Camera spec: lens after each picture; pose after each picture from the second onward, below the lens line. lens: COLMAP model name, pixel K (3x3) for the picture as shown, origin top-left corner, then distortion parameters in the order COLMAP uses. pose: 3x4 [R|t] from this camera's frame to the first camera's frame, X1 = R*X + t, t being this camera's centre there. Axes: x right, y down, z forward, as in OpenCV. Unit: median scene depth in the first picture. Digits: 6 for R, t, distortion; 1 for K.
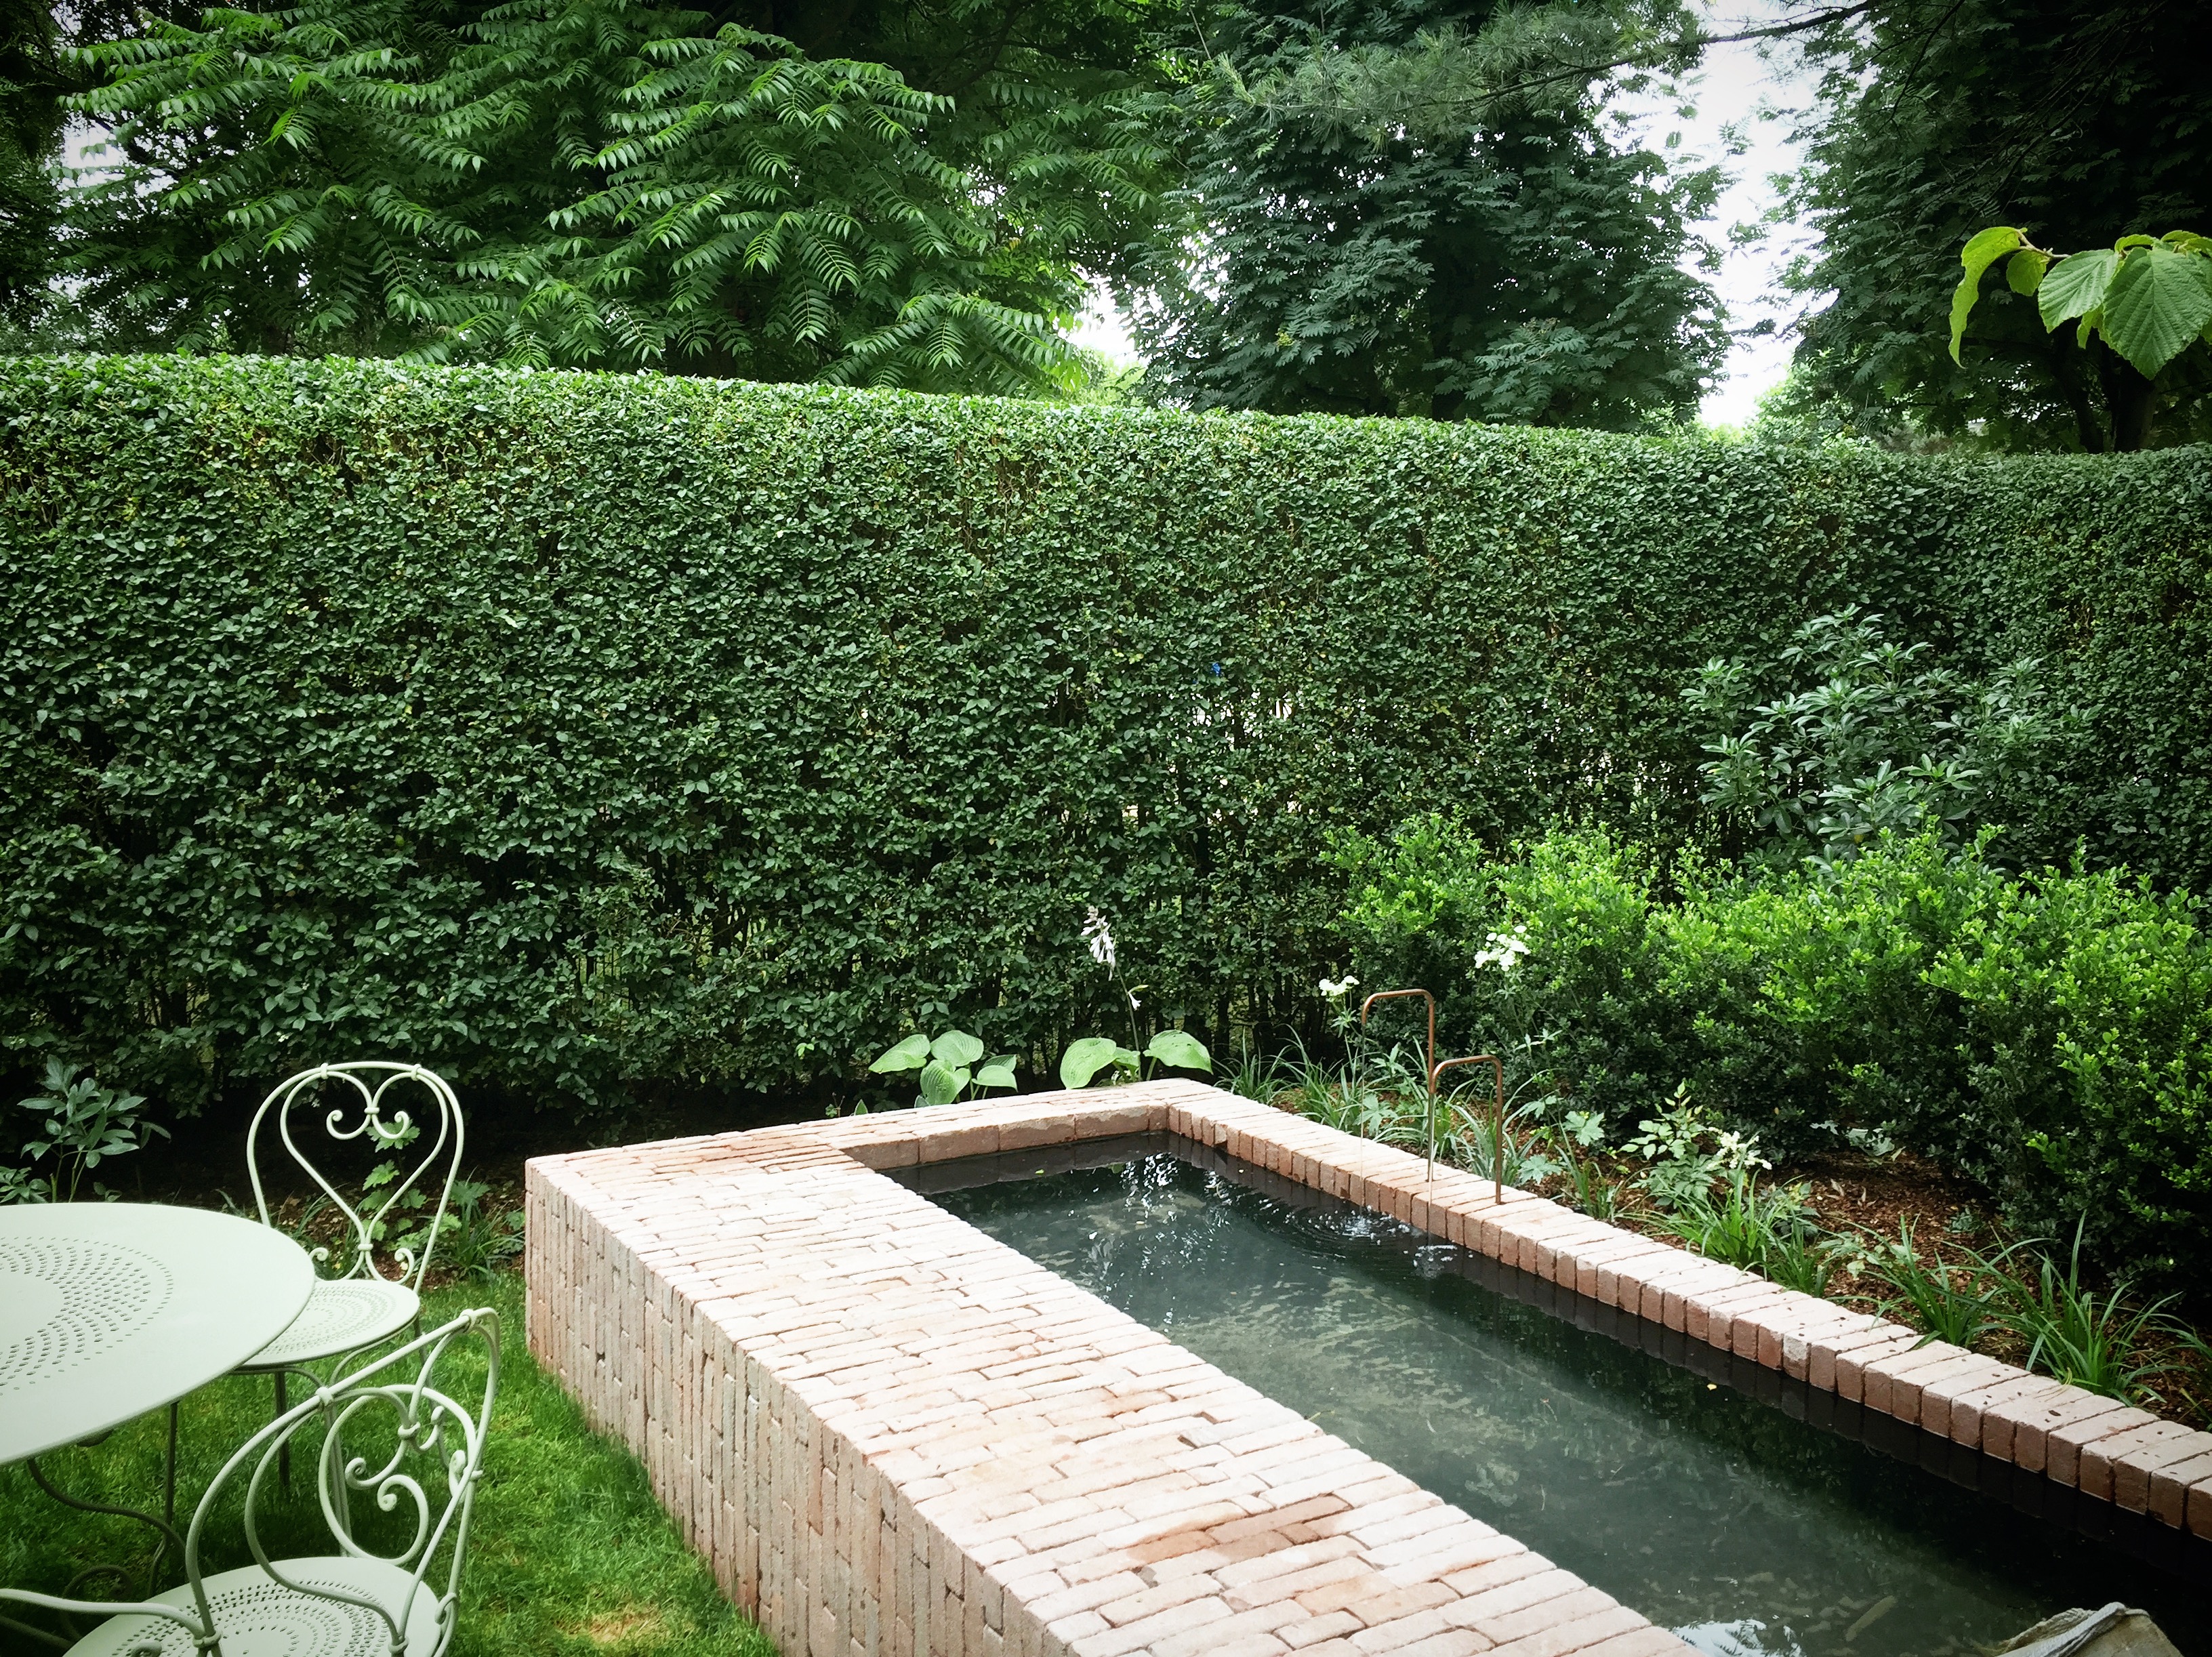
lens RADIAL K [[1870.0, 0, 1100.2], [0, 1870.0, 832.4], [0, 0, 1]] dist [0.074762, -0.098155]
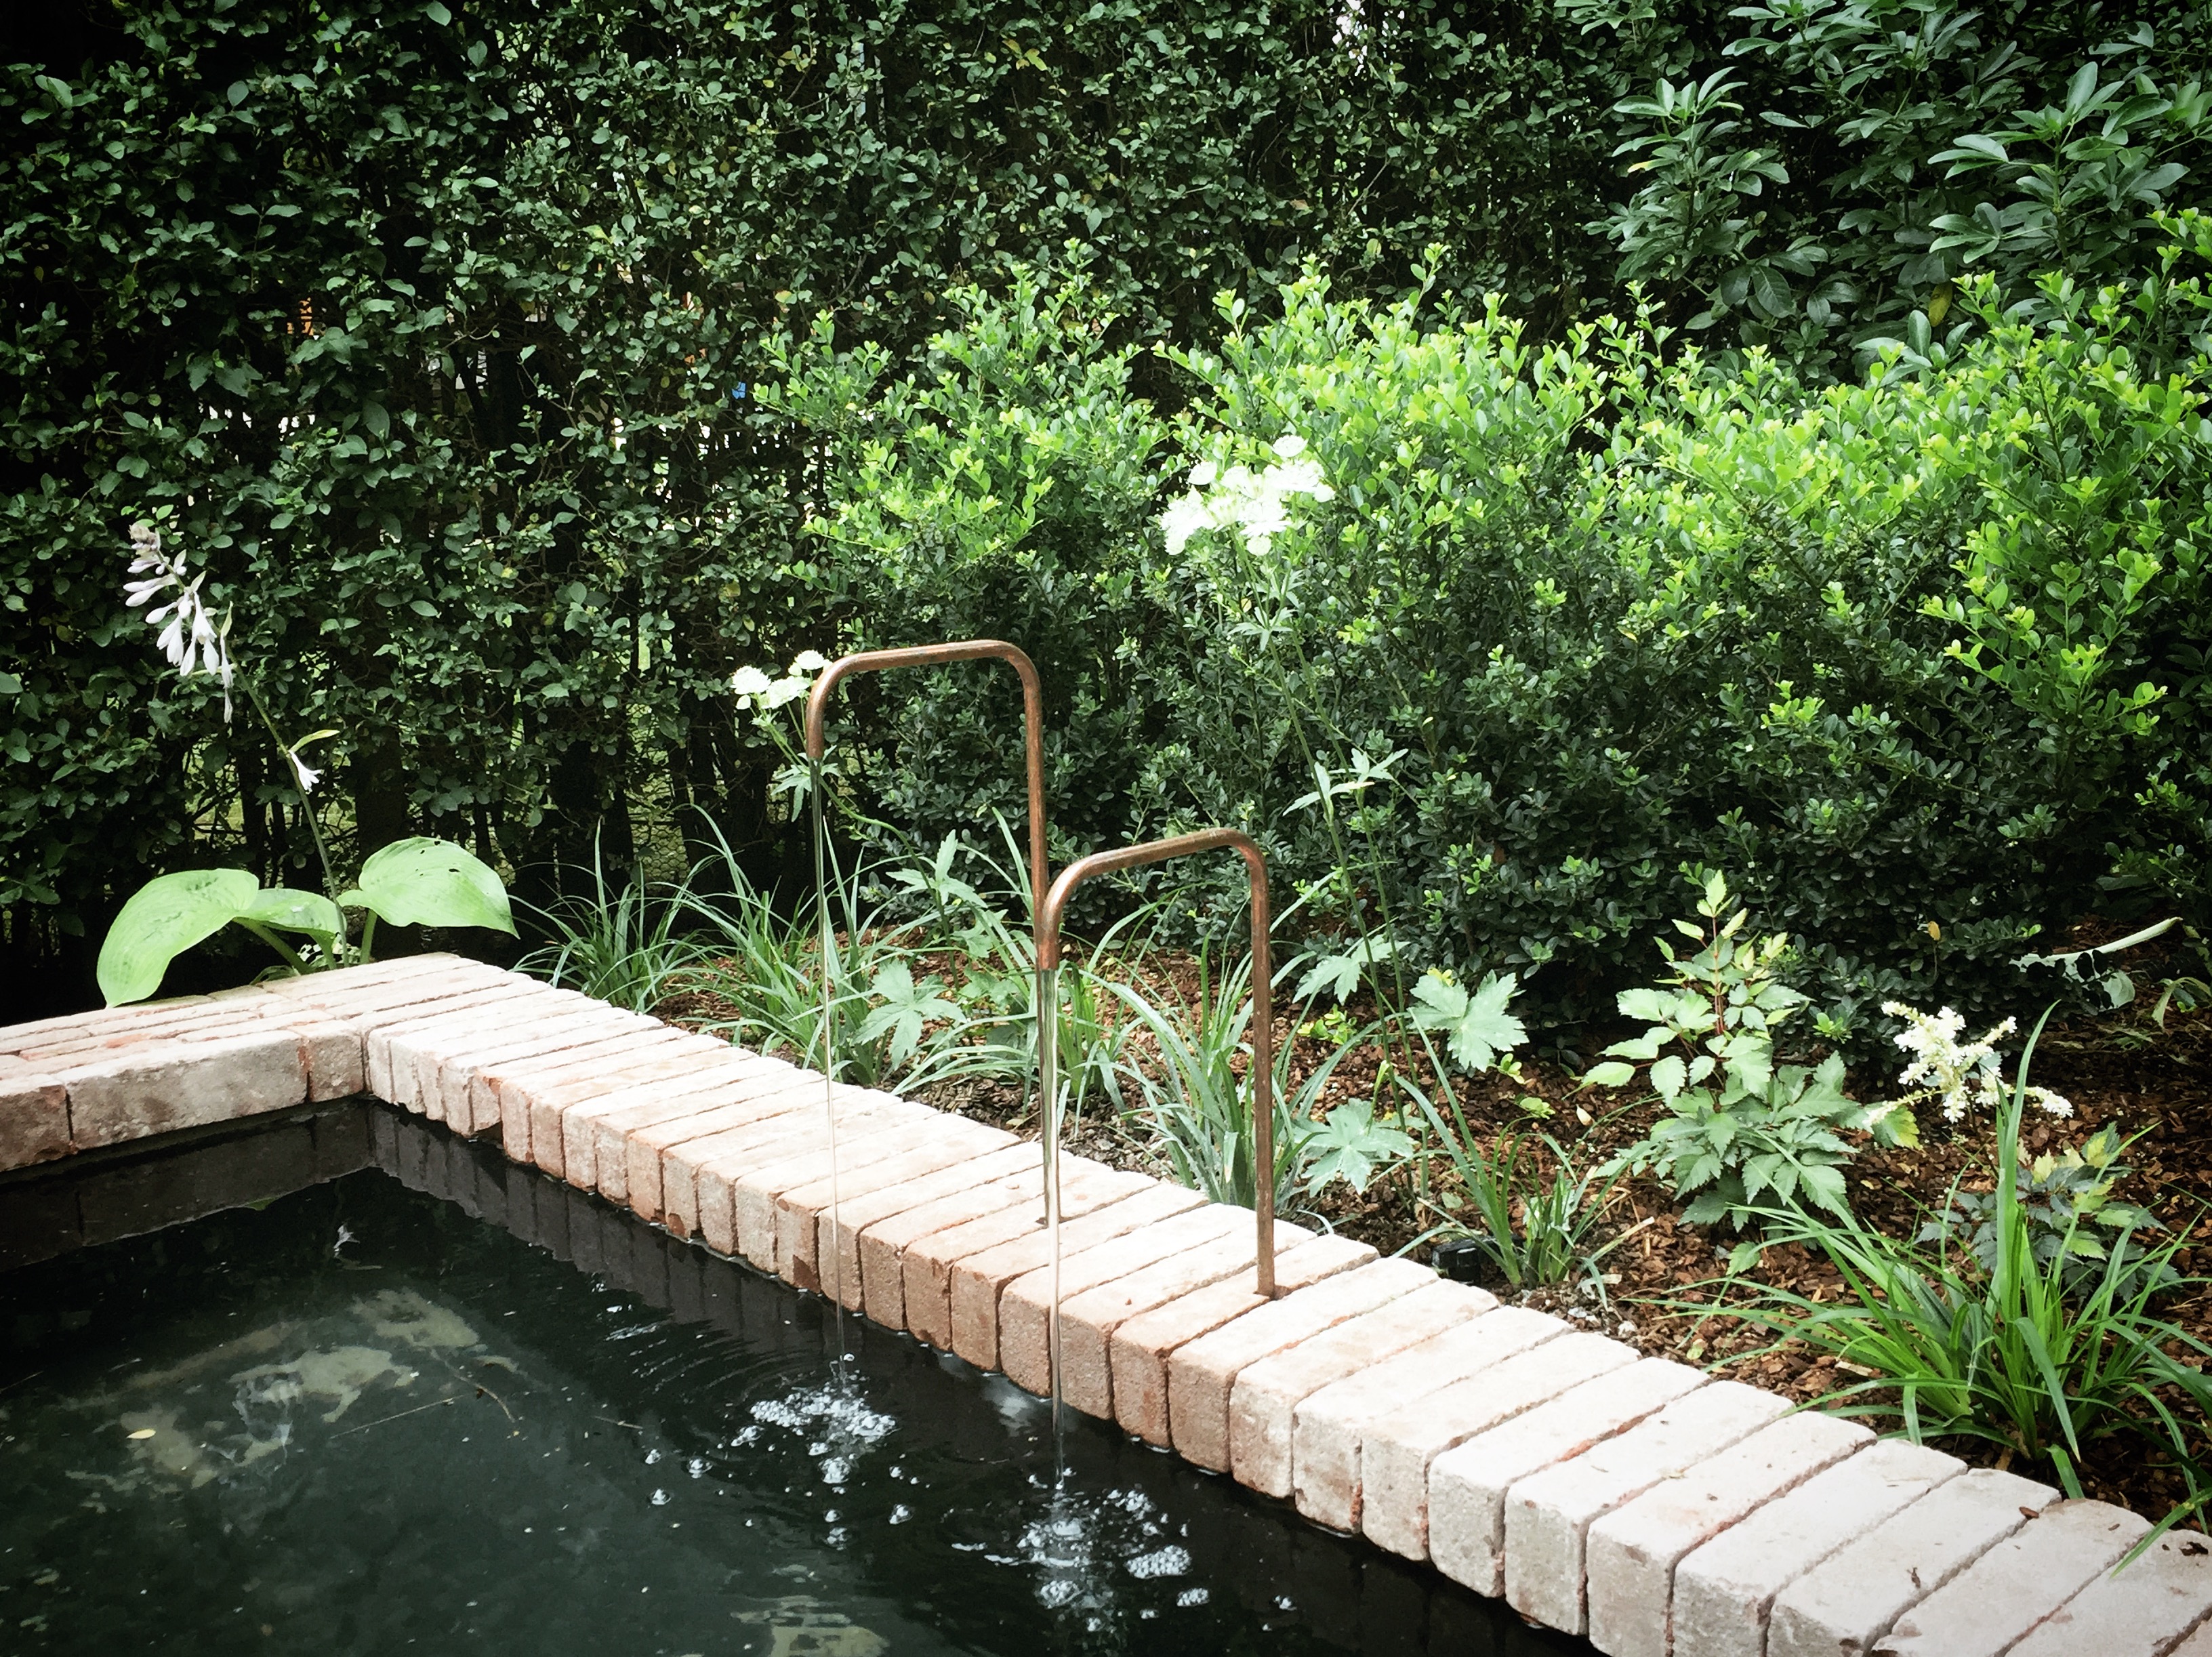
lens RADIAL K [[2388.4, 0, 1112.3], [0, 2388.4, 835.6], [0, 0, 1]] dist [0.059080, 0.000000]
pose [[0.977407, -0.064527, 0.201273, 0.085064], [0.044500, 0.993738, 0.102489, 0.060610], [-0.206626, -0.091217, 0.974159, 0.478270]]
